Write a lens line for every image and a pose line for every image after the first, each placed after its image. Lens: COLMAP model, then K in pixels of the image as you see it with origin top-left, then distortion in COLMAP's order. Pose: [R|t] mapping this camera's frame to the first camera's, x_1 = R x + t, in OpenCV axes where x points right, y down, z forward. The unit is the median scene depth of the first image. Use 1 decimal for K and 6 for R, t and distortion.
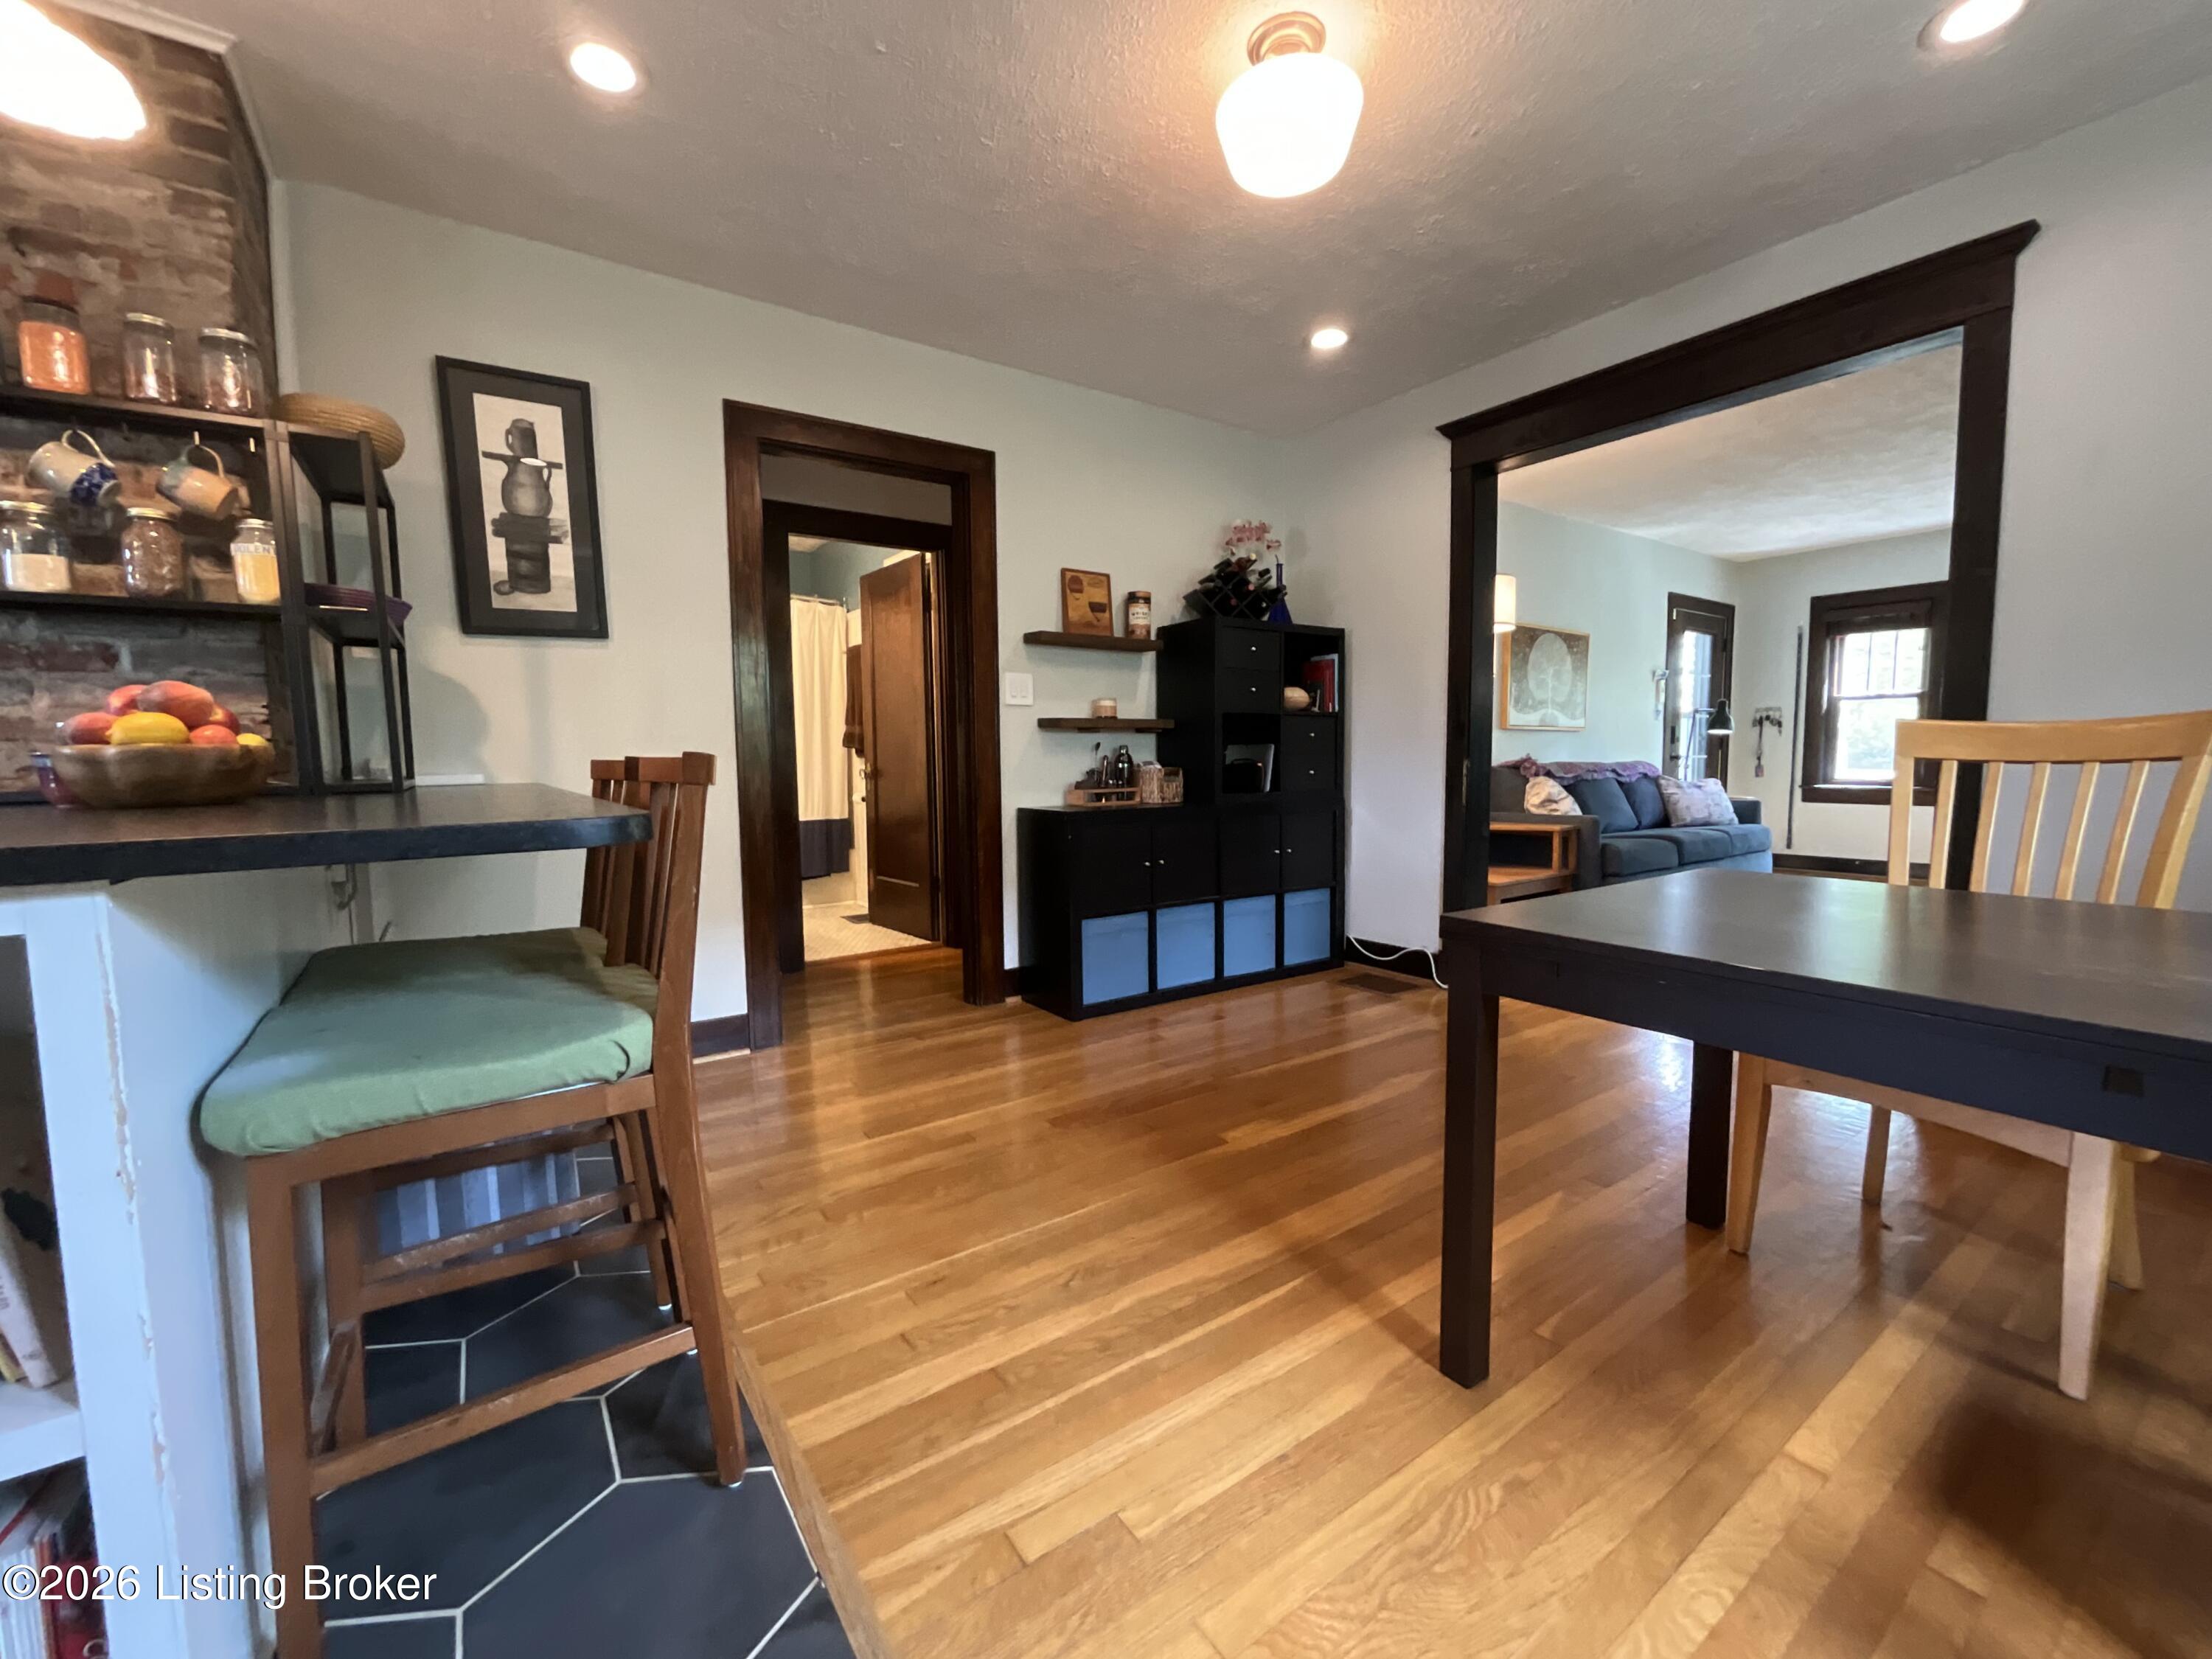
lens RADIAL K [[904.3, 0, 1107.1], [0, 904.3, 826.8], [0, 0, 1]] dist [-0.001579, -0.000560]
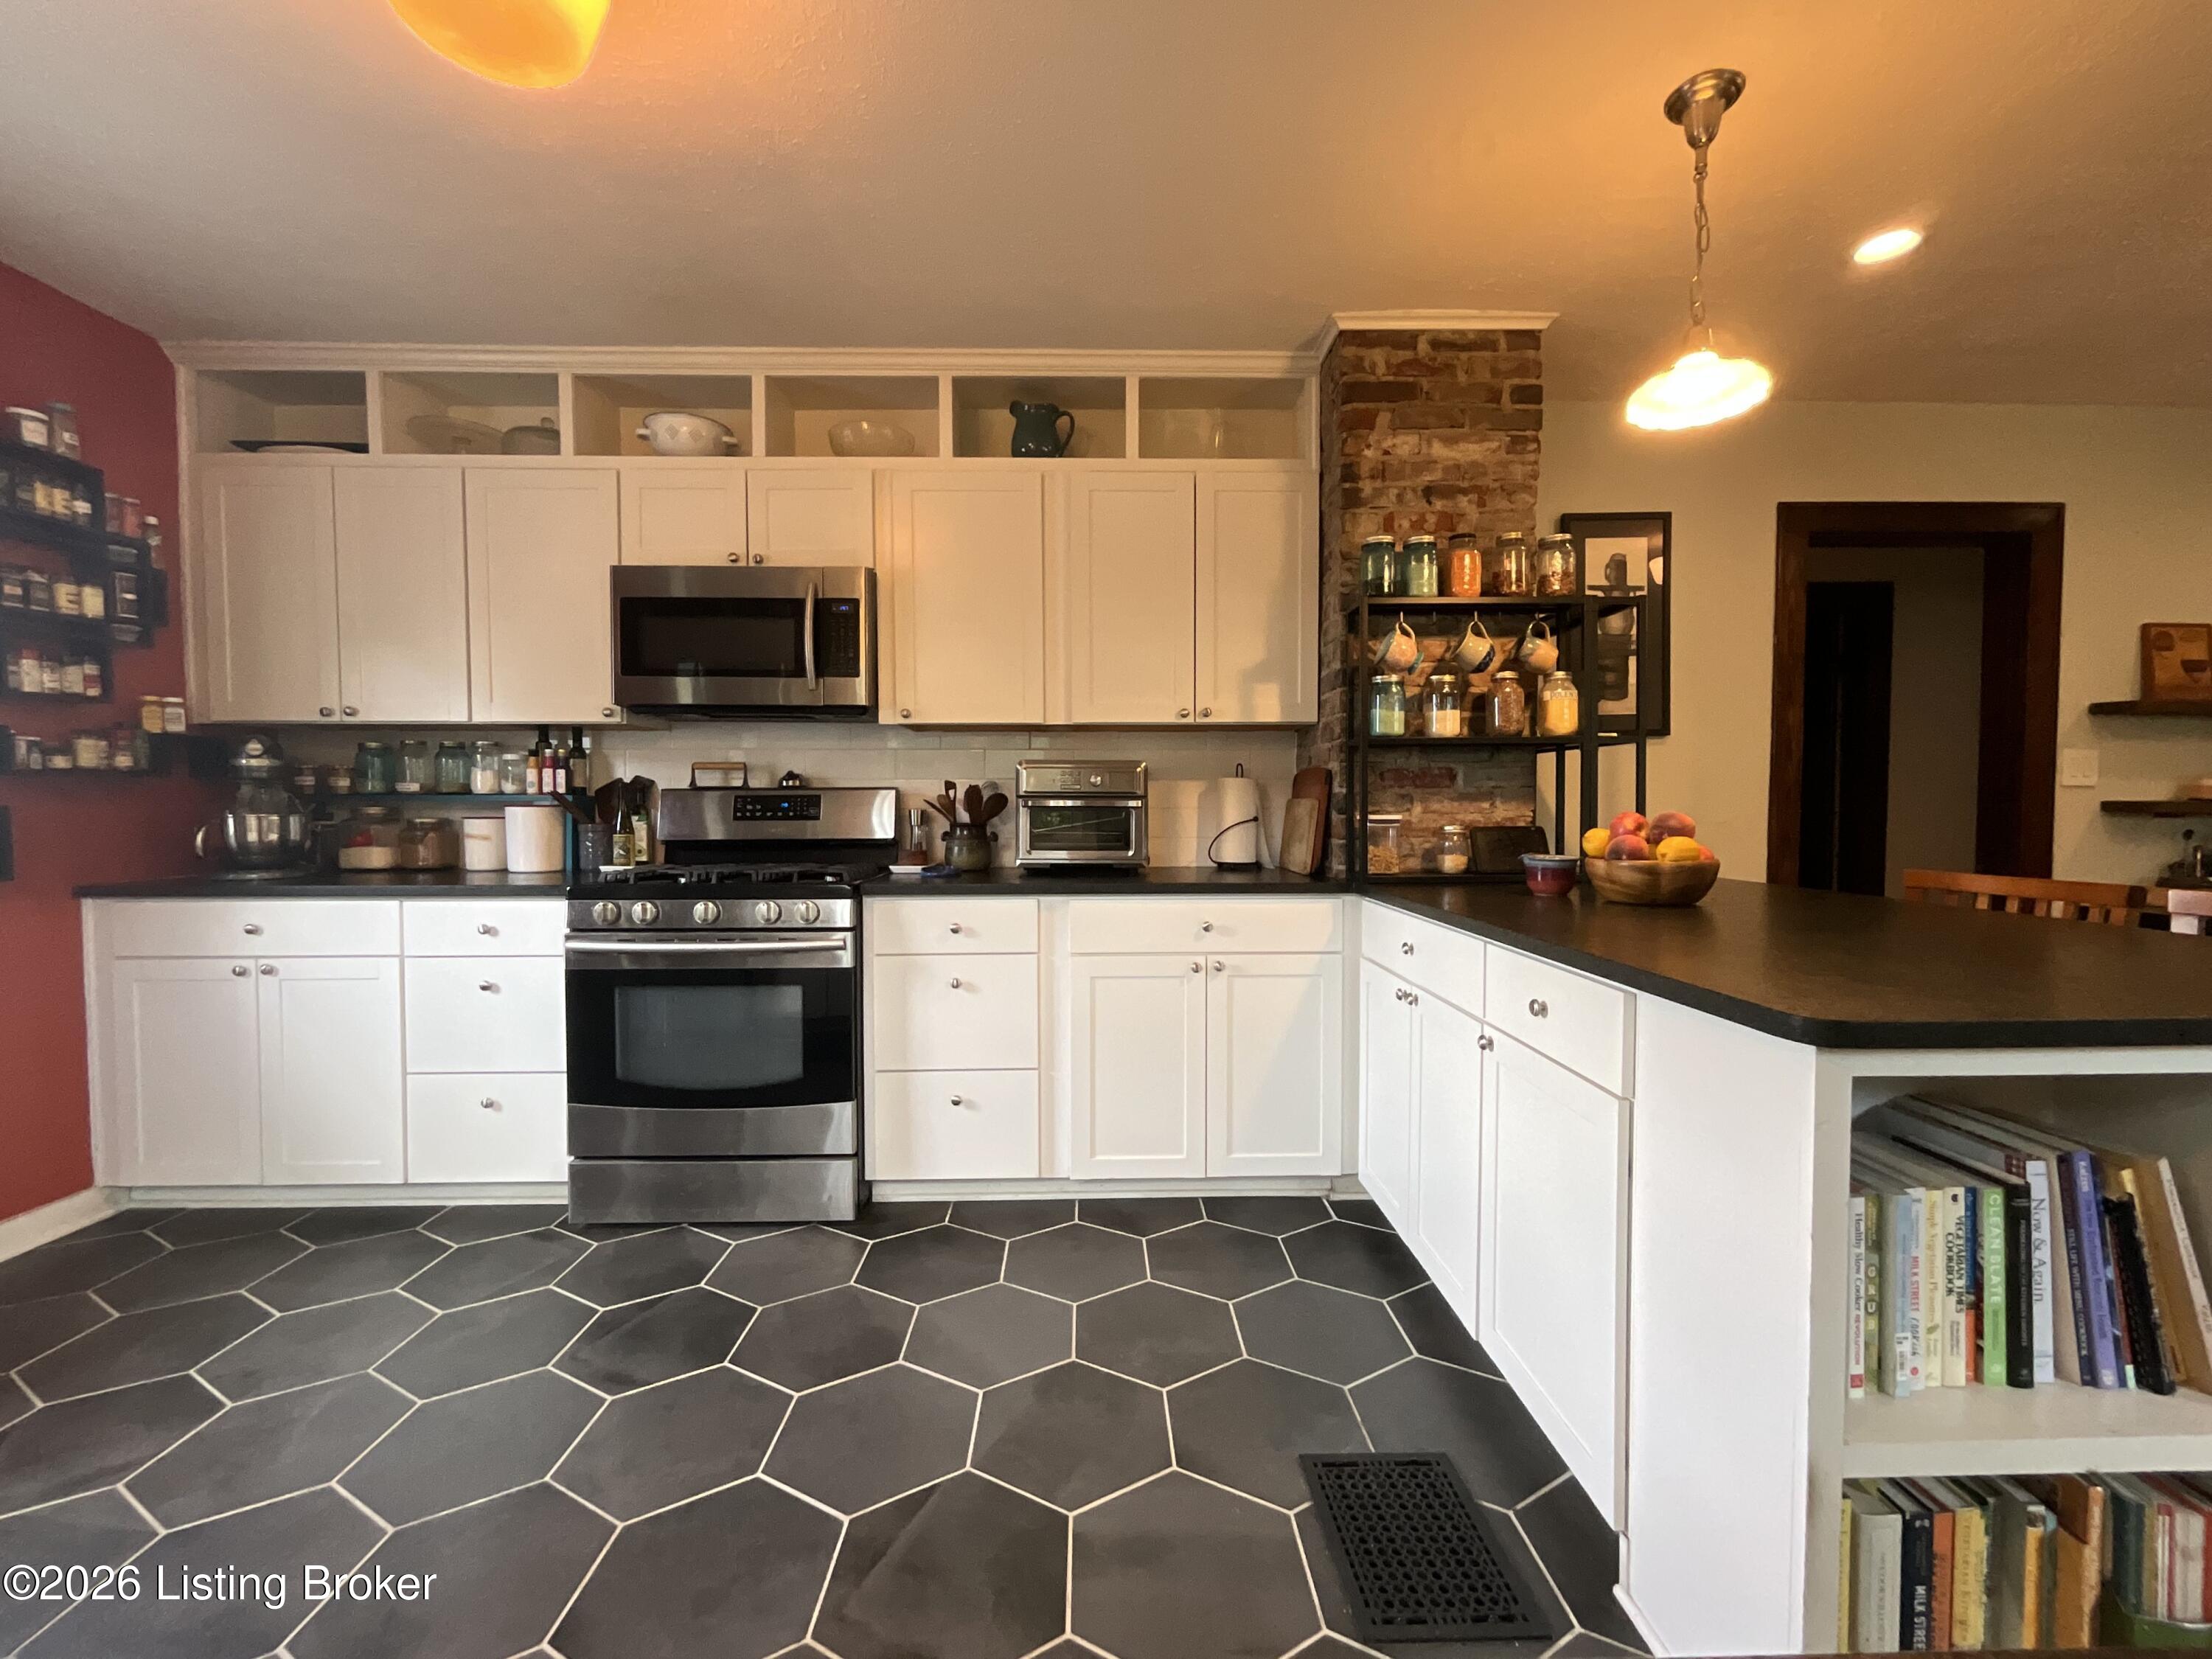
lens RADIAL K [[904.3, 0, 1107.1], [0, 904.3, 826.8], [0, 0, 1]] dist [-0.001579, -0.000560]
pose [[0.829949, 0.030236, -0.557019, -0.533766], [-0.054641, 0.998135, -0.027233, -0.030191], [0.555156, 0.053038, 0.830053, -0.315939]]
